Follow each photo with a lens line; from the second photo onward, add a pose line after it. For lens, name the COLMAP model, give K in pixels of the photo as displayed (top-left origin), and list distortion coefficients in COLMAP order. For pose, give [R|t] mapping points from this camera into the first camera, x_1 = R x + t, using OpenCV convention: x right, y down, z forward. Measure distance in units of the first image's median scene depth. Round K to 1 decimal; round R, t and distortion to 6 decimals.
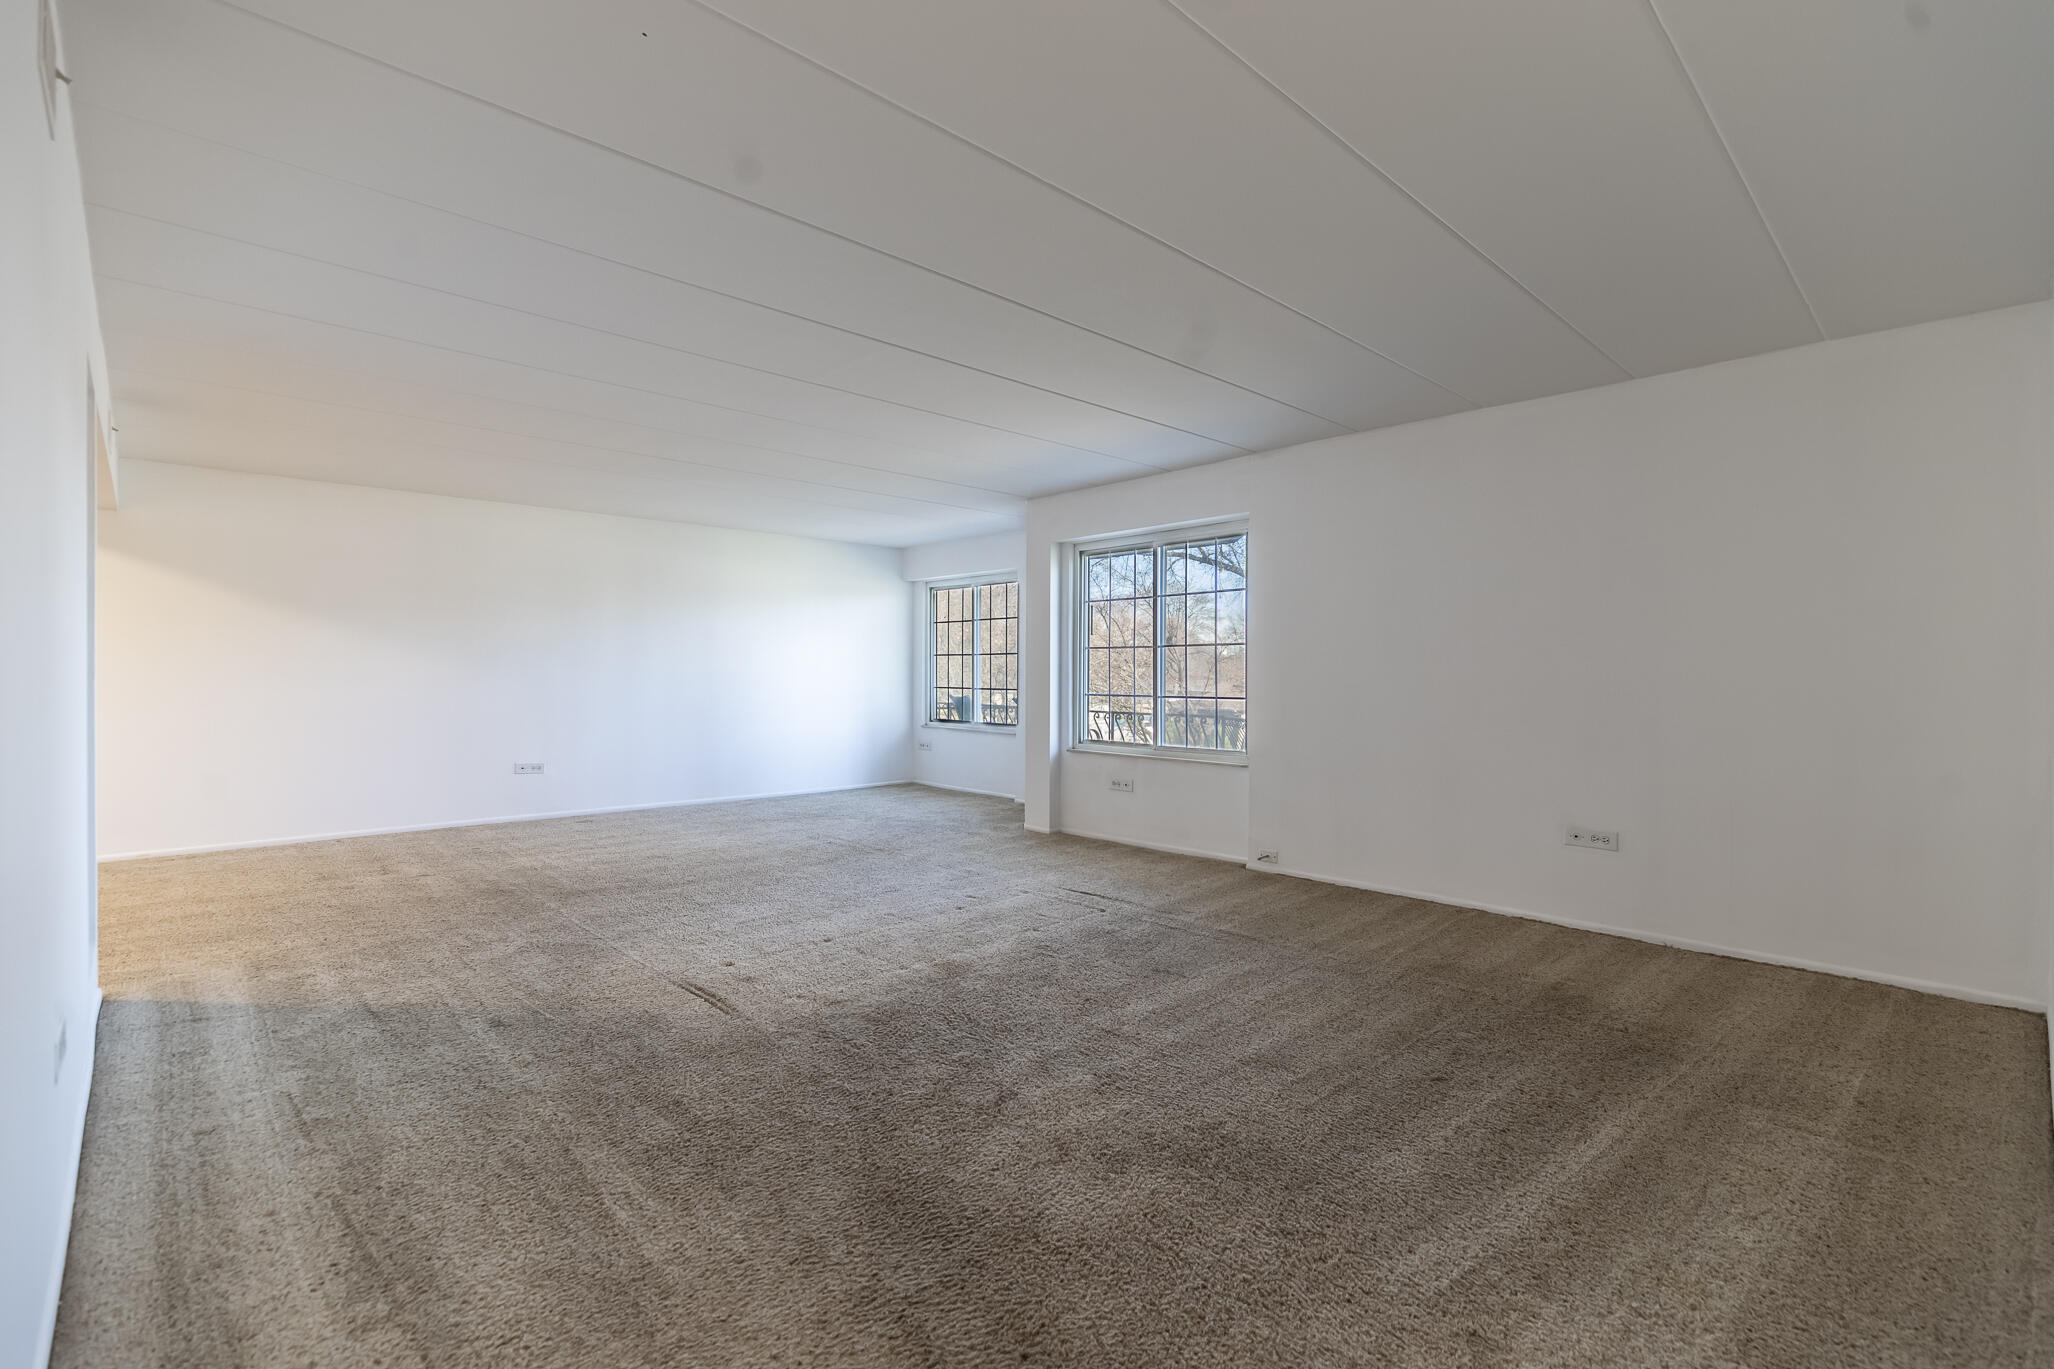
lens RADIAL K [[916.3, 0, 1020.3], [0, 916.3, 675.0], [0, 0, 1]] dist [0.004042, -0.000207]
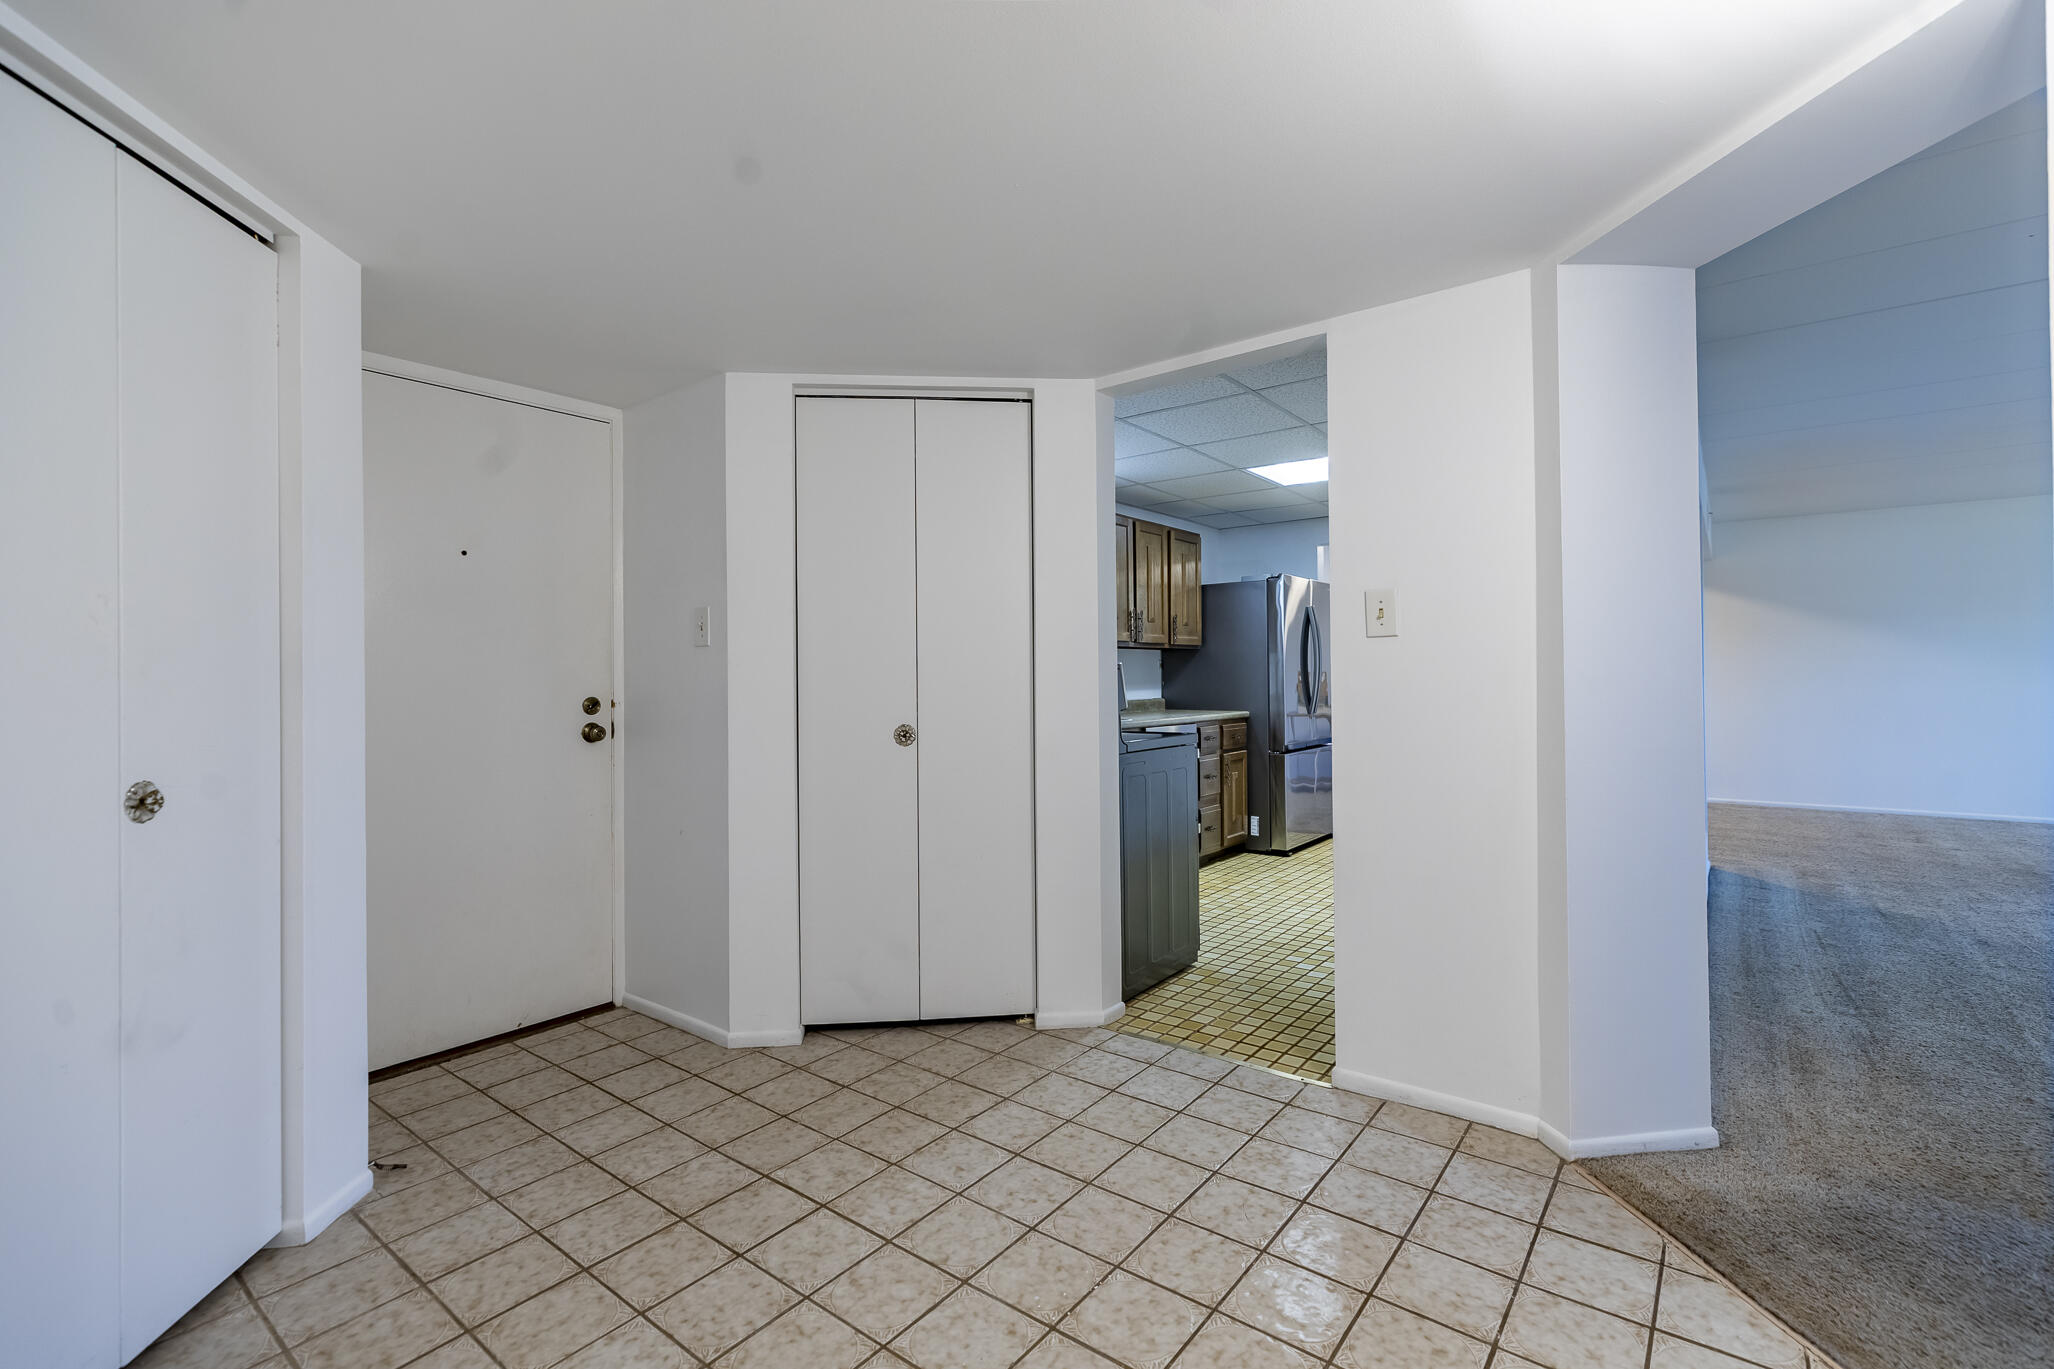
lens RADIAL K [[916.3, 0, 1025.7], [0, 916.3, 676.4], [0, 0, 1]] dist [0.004042, -0.000207]
pose [[0.155206, -0.007398, -0.987854, 0.478660], [0.007907, 0.999949, -0.006246, 0.000473], [0.987850, -0.006842, 0.155257, -0.505451]]
